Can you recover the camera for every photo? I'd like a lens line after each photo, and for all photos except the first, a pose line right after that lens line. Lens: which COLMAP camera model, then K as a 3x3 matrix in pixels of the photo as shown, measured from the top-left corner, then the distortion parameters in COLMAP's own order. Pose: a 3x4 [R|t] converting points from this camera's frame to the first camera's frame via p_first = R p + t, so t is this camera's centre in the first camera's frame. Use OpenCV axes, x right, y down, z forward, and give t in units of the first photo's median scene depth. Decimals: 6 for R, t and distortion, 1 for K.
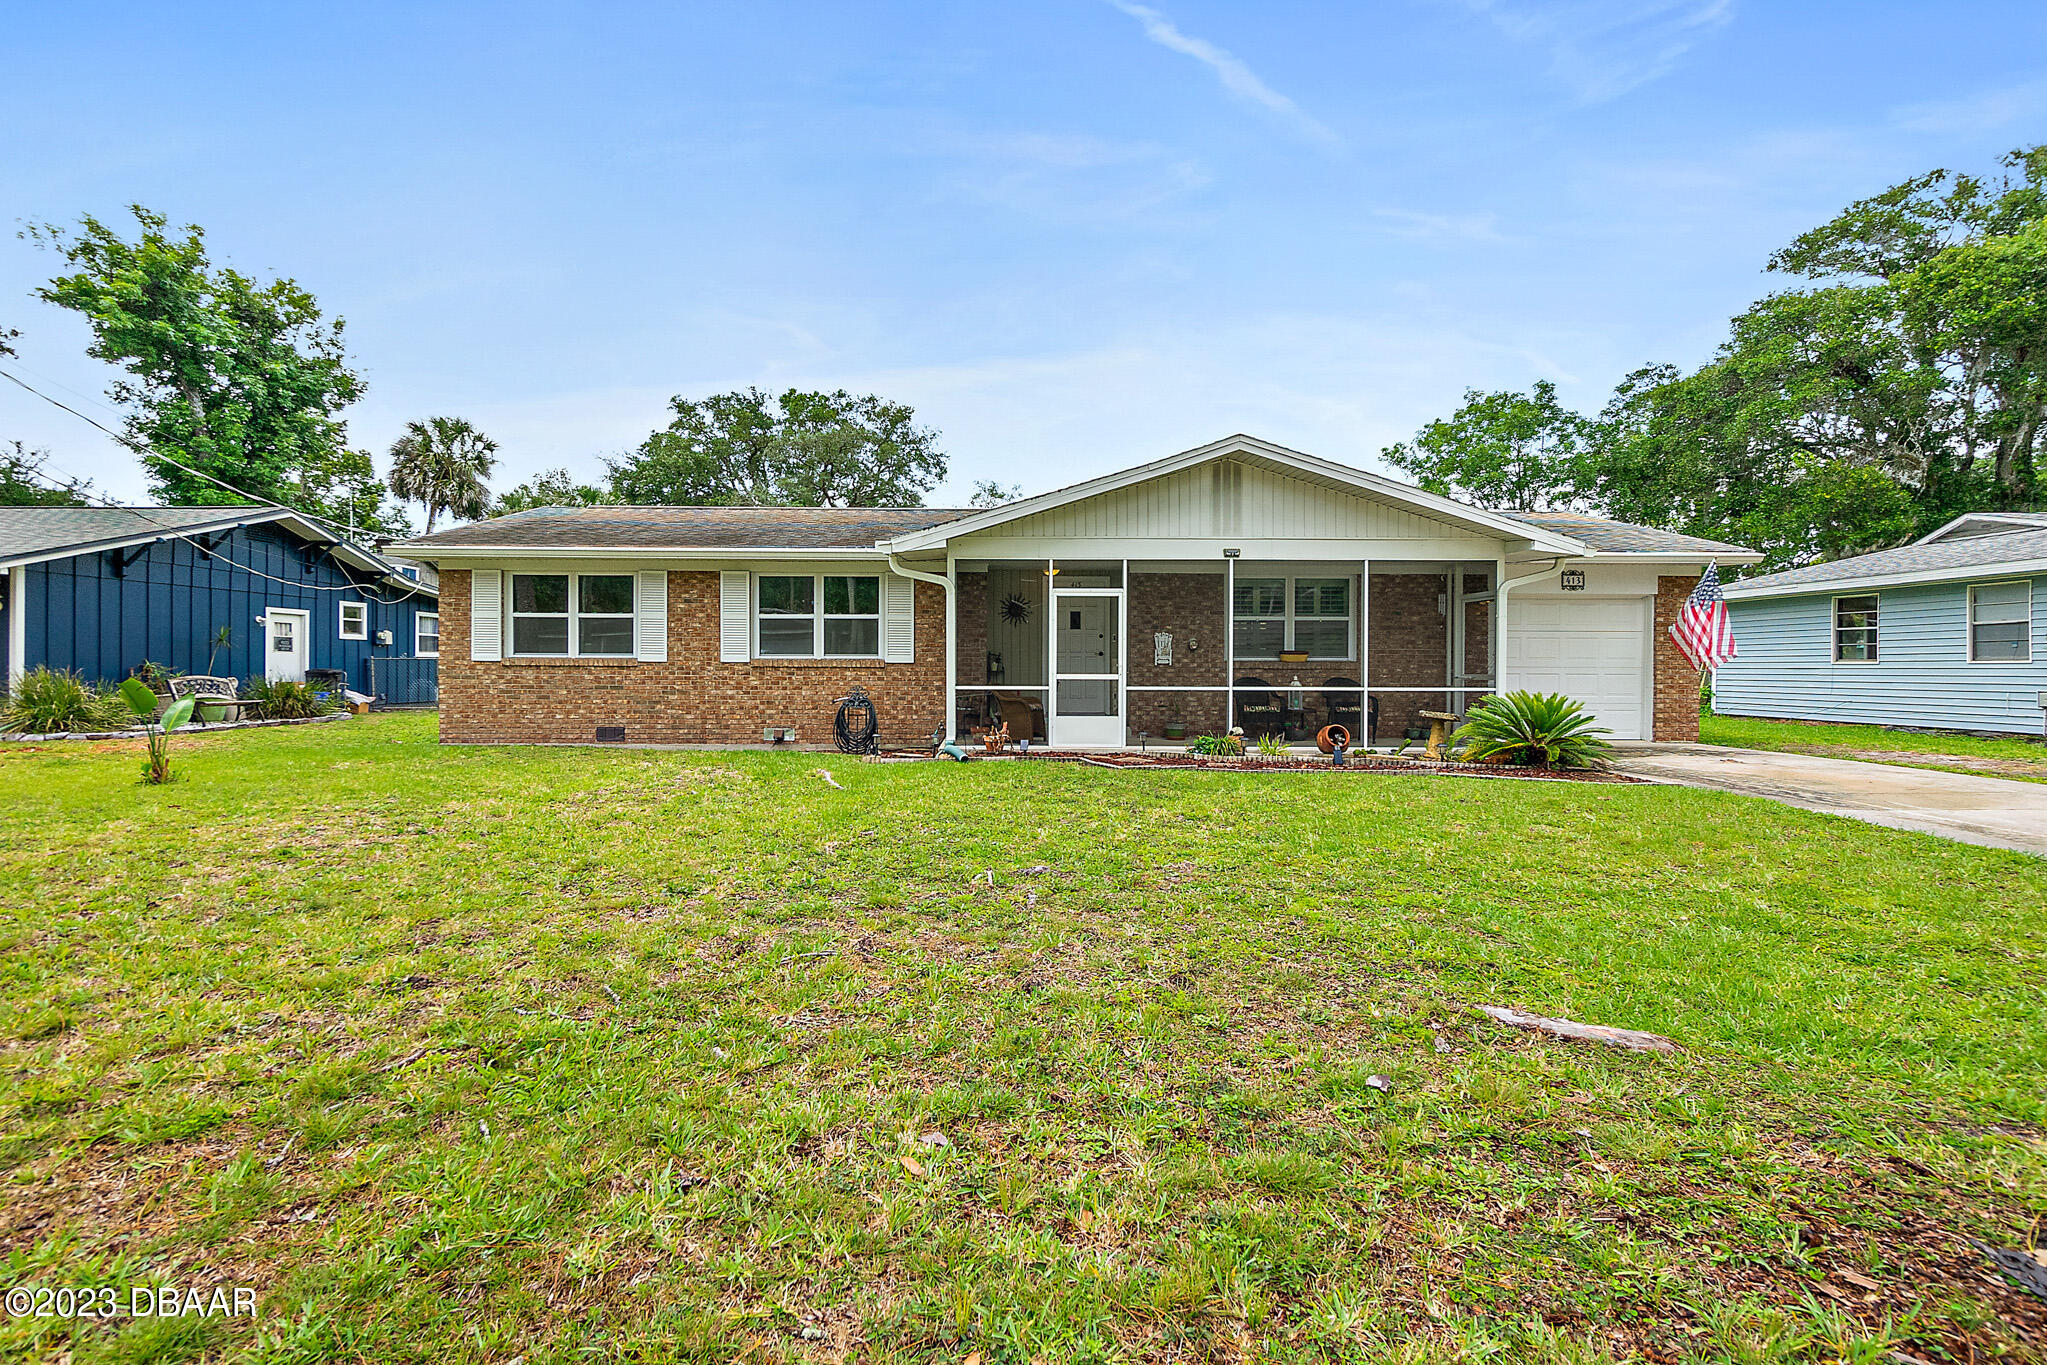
lens RADIAL K [[890.0, 0, 1010.8], [0, 890.0, 675.9], [0, 0, 1]] dist [0.003412, -0.000165]
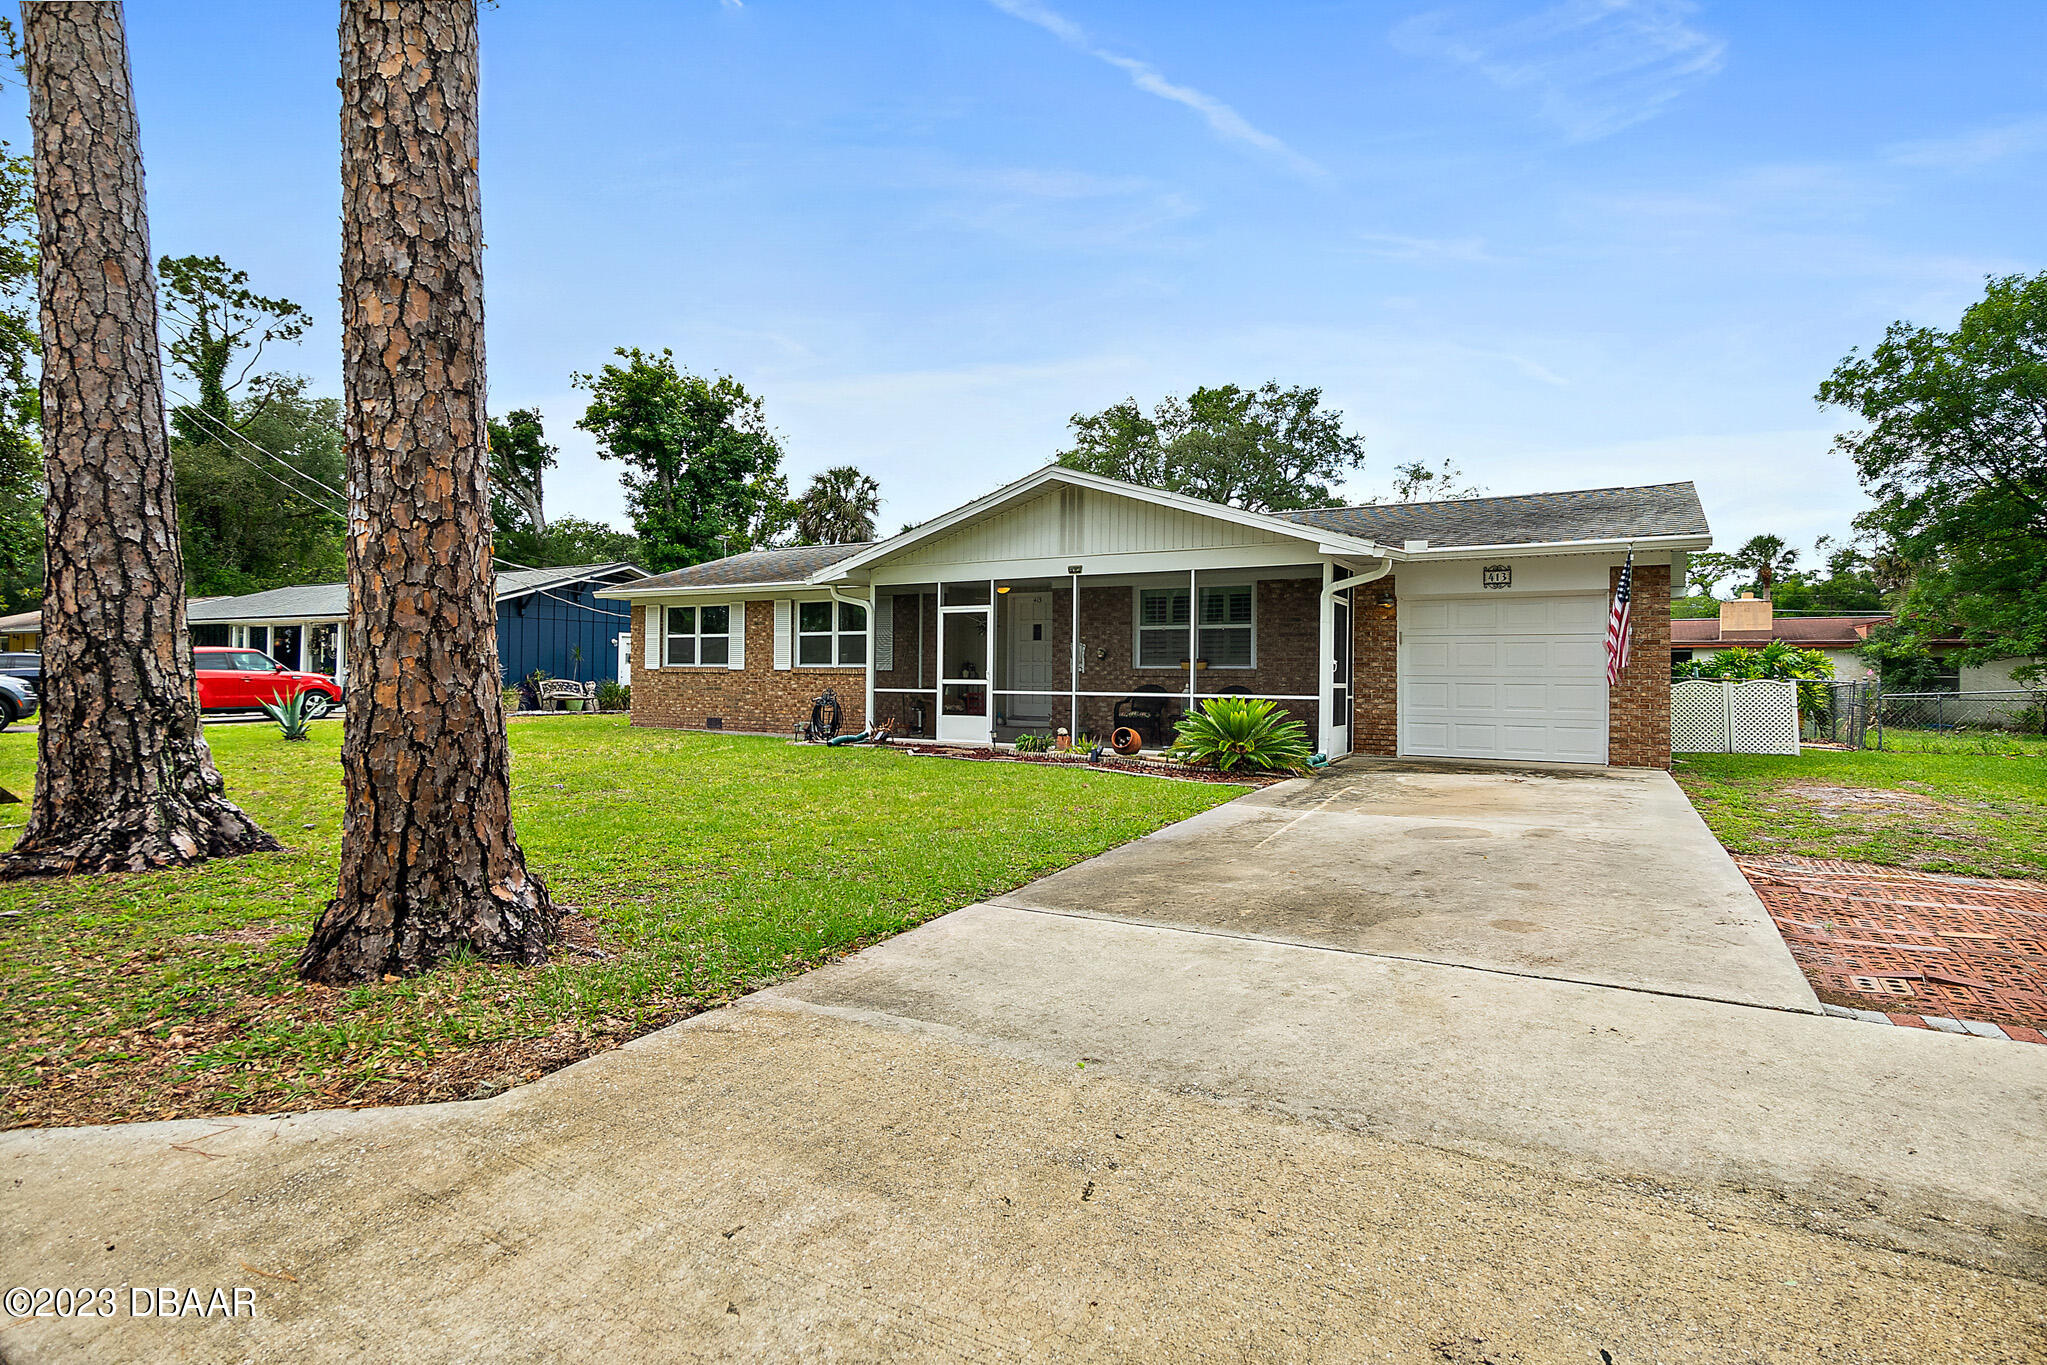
lens RADIAL K [[1038.7, 0, 1030.7], [0, 1038.7, 673.1], [0, 0, 1]] dist [-0.005562, -0.000422]
pose [[0.856095, 0.001651, -0.516816, 0.777349], [-0.012520, 0.999768, -0.017545, 0.011188], [0.516667, 0.021491, 0.855917, -0.104816]]
